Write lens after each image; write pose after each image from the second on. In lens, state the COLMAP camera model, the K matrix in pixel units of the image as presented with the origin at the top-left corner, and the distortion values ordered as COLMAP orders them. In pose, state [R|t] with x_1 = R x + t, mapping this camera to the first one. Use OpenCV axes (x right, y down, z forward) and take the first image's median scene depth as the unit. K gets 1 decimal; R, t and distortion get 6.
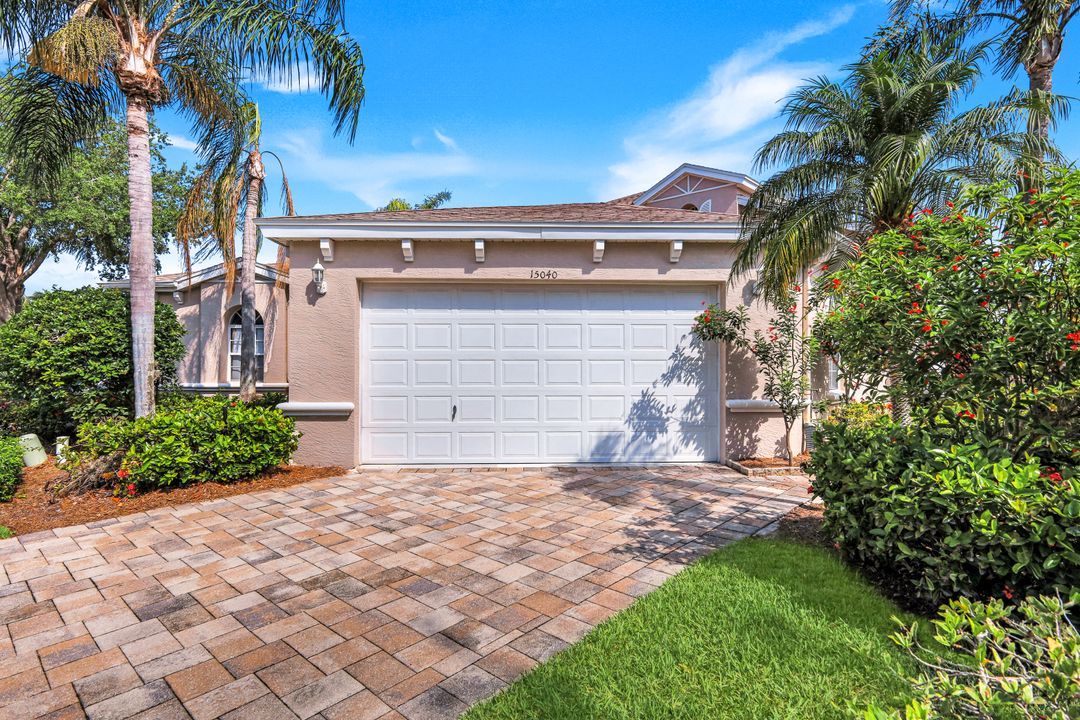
lens RADIAL K [[567.5, 0, 540.4], [0, 567.5, 389.0], [0, 0, 1]] dist [0.002490, 0.000120]
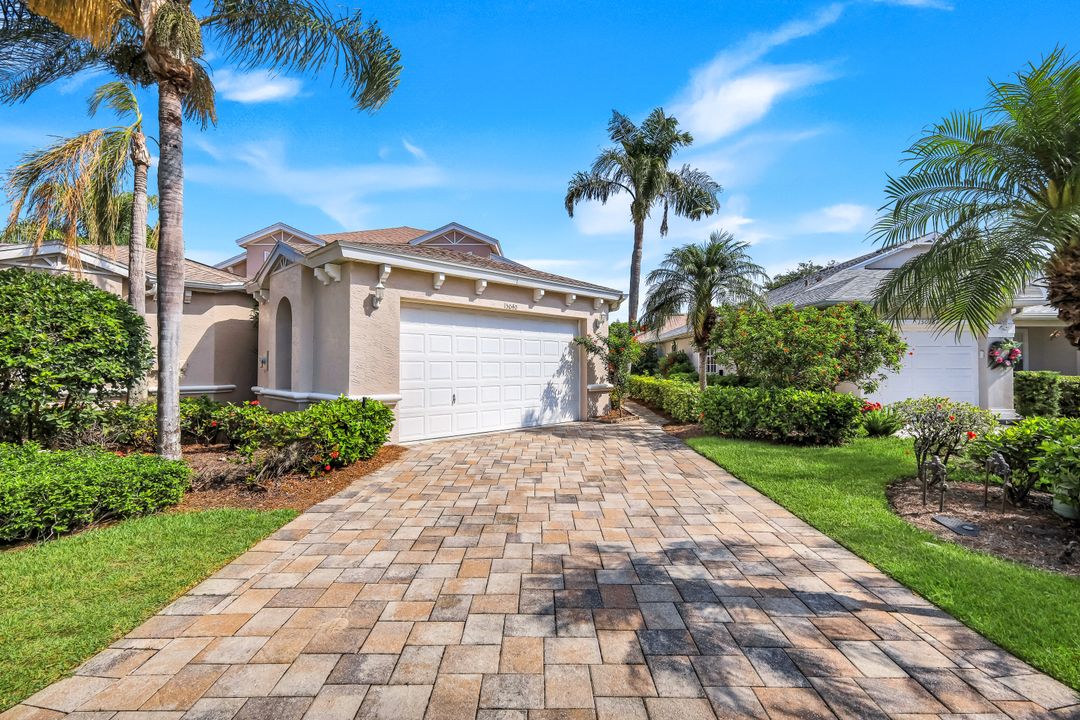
lens RADIAL K [[474.3, 0, 541.3], [0, 474.3, 360.0], [0, 0, 1]] dist [0.000864, -0.001171]
pose [[0.729920, 0.008921, 0.683474, -0.795172], [0.024742, 0.998915, -0.039461, -0.003725], [-0.683085, 0.045714, 0.728907, 0.009017]]
